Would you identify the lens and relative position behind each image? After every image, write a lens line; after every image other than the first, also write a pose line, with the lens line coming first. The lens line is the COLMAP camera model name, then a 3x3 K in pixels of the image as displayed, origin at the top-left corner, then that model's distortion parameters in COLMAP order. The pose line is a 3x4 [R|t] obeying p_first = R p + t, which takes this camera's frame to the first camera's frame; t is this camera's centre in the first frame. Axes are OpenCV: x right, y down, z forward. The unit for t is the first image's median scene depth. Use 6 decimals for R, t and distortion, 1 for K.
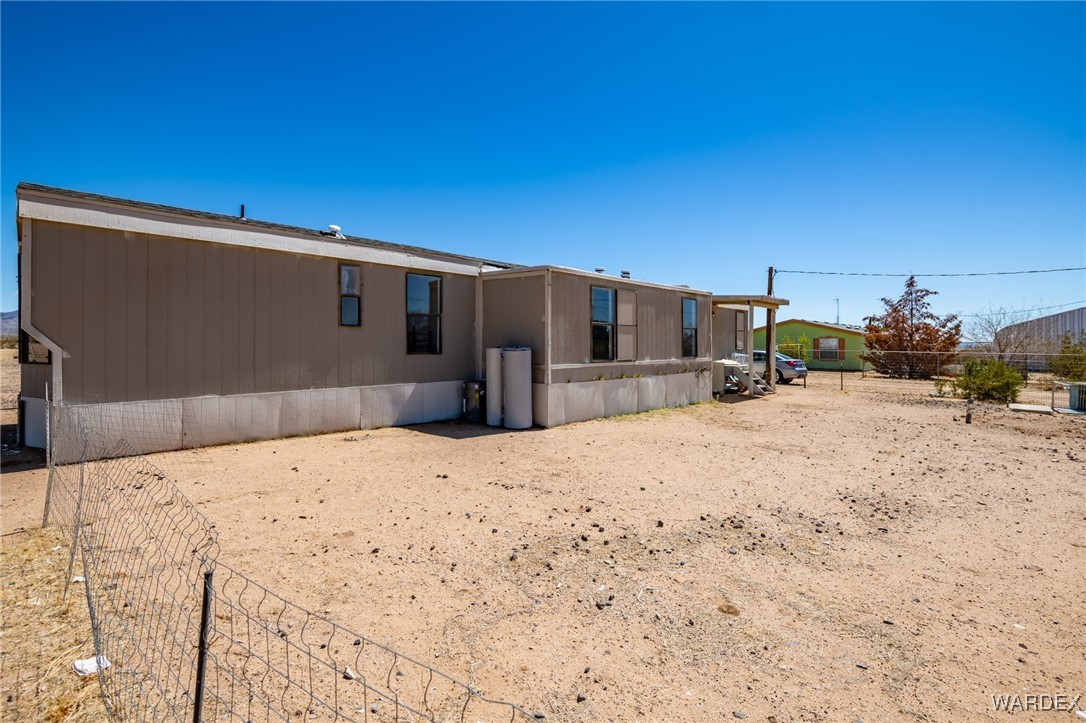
lens RADIAL K [[486.1, 0, 532.7], [0, 486.1, 346.0], [0, 0, 1]] dist [0.002958, -0.000703]
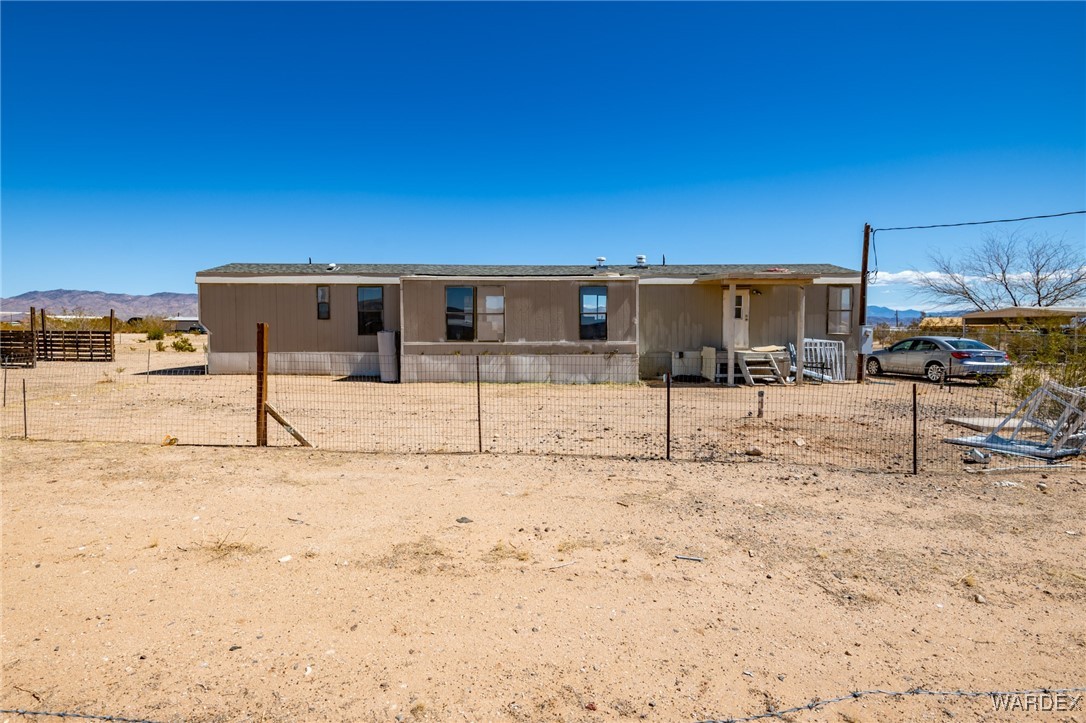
lens RADIAL K [[518.4, 0, 547.7], [0, 518.4, 362.4], [0, 0, 1]] dist [0.021304, -0.000028]
pose [[0.728524, 0.038443, -0.683941, 1.302376], [0.000029, 0.998422, 0.056150, 0.009086], [0.685020, -0.040926, 0.727374, 0.105273]]
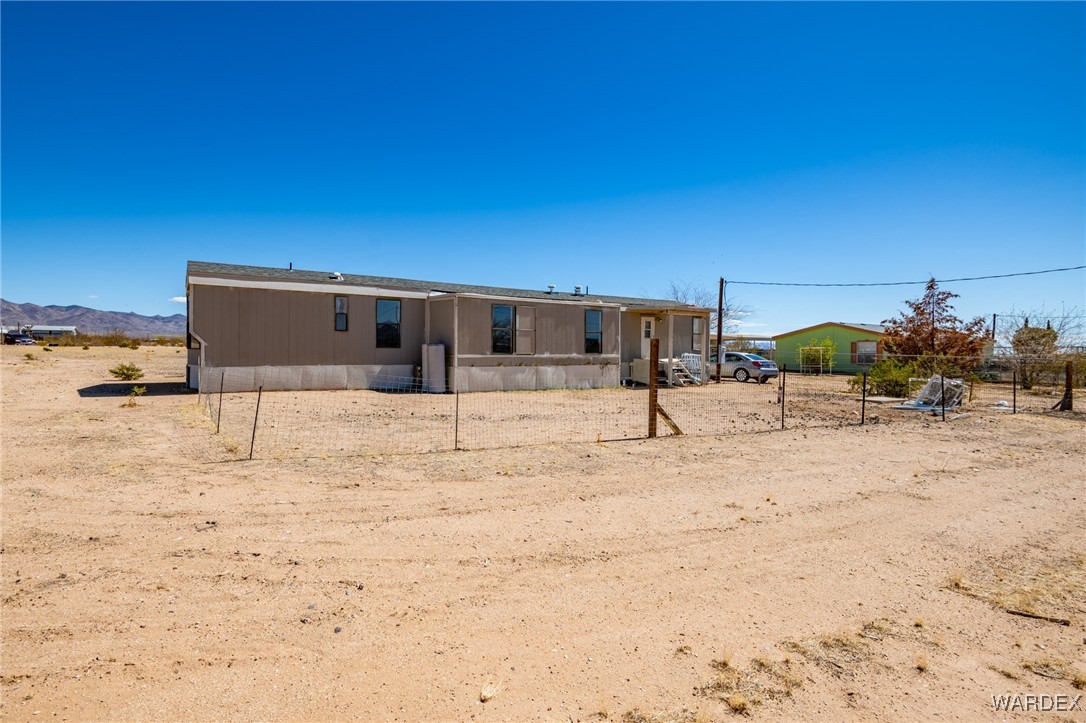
lens RADIAL K [[503.4, 0, 505.8], [0, 503.4, 352.8], [0, 0, 1]] dist [0.015343, -0.000216]
pose [[0.972466, 0.011517, -0.232759, 0.513702], [-0.009794, 0.999915, 0.008554, 0.013984], [0.232837, -0.006039, 0.972497, -0.523329]]
